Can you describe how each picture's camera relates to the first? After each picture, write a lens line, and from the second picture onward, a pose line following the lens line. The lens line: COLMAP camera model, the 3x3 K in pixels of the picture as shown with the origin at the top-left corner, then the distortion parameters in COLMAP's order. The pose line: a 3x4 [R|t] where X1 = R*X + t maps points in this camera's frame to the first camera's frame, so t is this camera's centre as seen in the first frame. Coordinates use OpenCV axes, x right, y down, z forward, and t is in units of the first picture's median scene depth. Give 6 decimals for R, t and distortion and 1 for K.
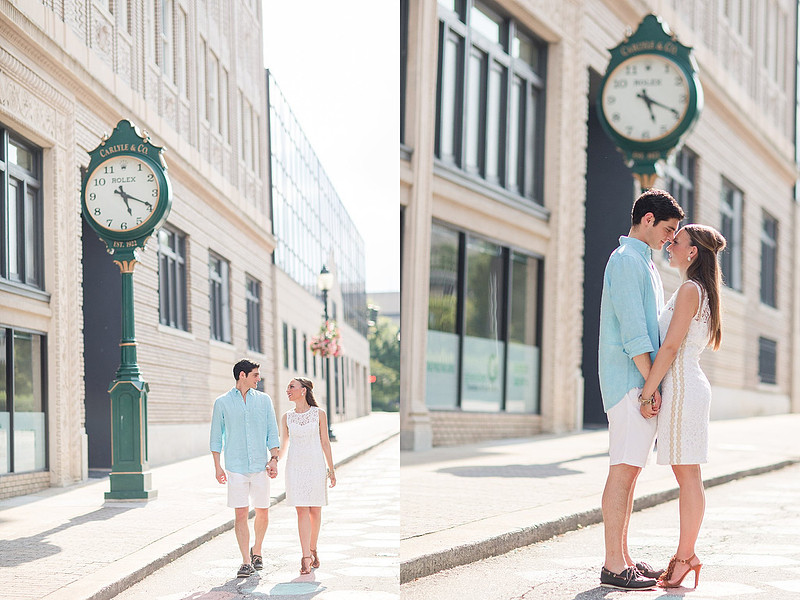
lens RADIAL K [[1915.4, 0, 400.0], [0, 1915.4, 300.0], [0, 0, 1]] dist [-0.142780, 0.143047]
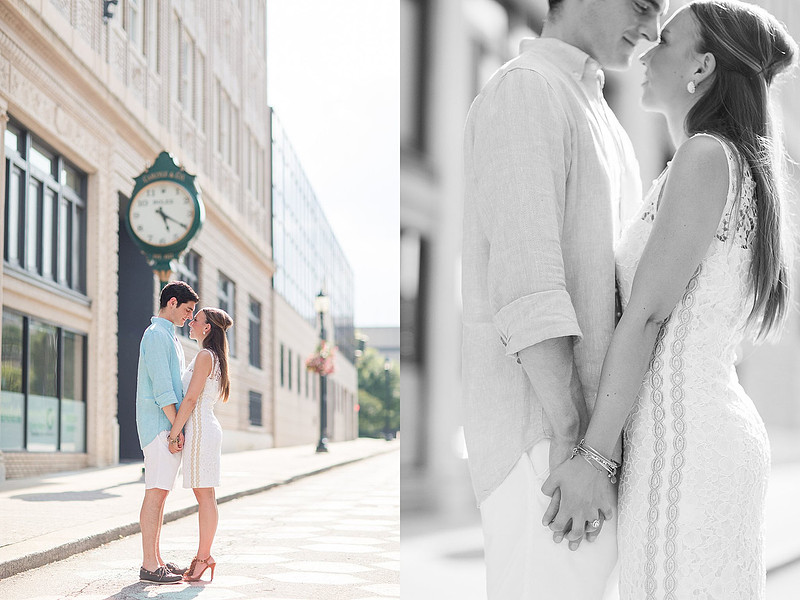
lens RADIAL K [[1915.4, 0, 400.0], [0, 1915.4, 300.0], [0, 0, 1]] dist [-0.142780, 0.143047]
pose [[0.999716, 0.022733, 0.007171, -0.004127], [-0.022591, 0.999559, -0.019247, 0.011429], [-0.007605, 0.019079, 0.999789, -0.119876]]
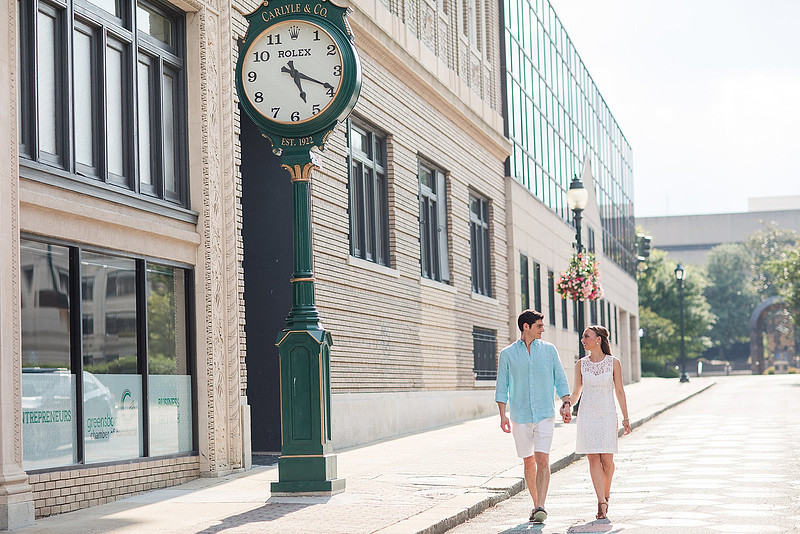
lens RADIAL K [[2540.7, 0, 400.0], [0, 2540.7, 267.0], [0, 0, 1]] dist [-0.046015, -0.346055]
pose [[0.993961, -0.005651, -0.109585, 0.000119], [0.007274, 0.999870, 0.014408, 0.003174], [0.109489, -0.015118, 0.993873, 0.030982]]
